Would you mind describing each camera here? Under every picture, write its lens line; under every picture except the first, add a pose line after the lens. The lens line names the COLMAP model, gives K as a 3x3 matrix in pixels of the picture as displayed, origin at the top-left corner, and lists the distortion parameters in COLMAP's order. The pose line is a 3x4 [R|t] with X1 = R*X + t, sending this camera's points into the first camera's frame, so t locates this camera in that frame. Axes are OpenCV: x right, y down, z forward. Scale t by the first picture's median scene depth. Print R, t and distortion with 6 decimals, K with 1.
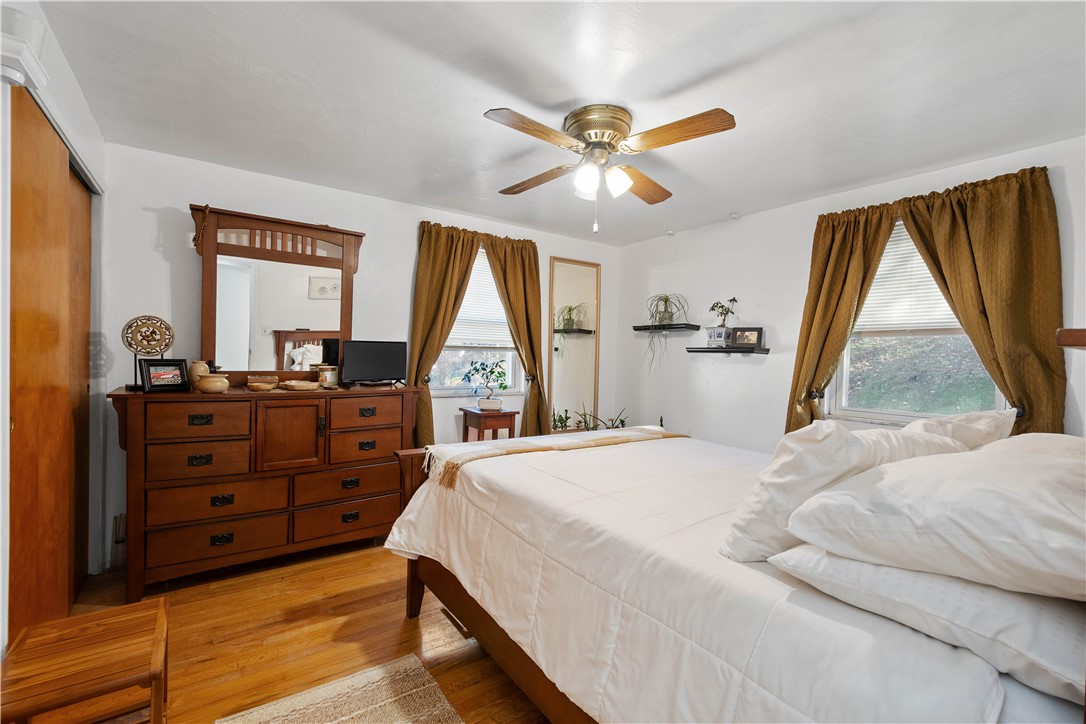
lens RADIAL K [[469.2, 0, 543.0], [0, 469.2, 362.0], [0, 0, 1]] dist [-0.000102, -0.000022]
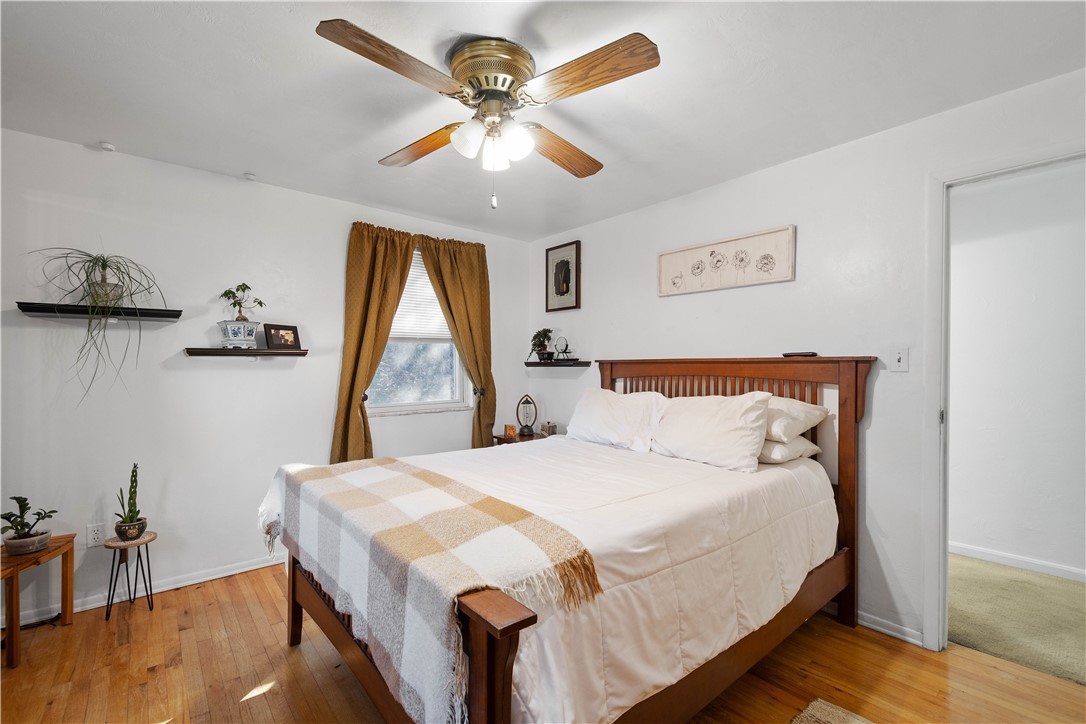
lens RADIAL K [[476.1, 0, 539.6], [0, 476.1, 365.5], [0, 0, 1]] dist [0.002058, 0.000054]
pose [[-0.081051, -0.027614, 0.996327, -0.454523], [0.012500, 0.999509, 0.028719, -0.022151], [-0.996632, 0.014782, -0.080667, 0.648874]]
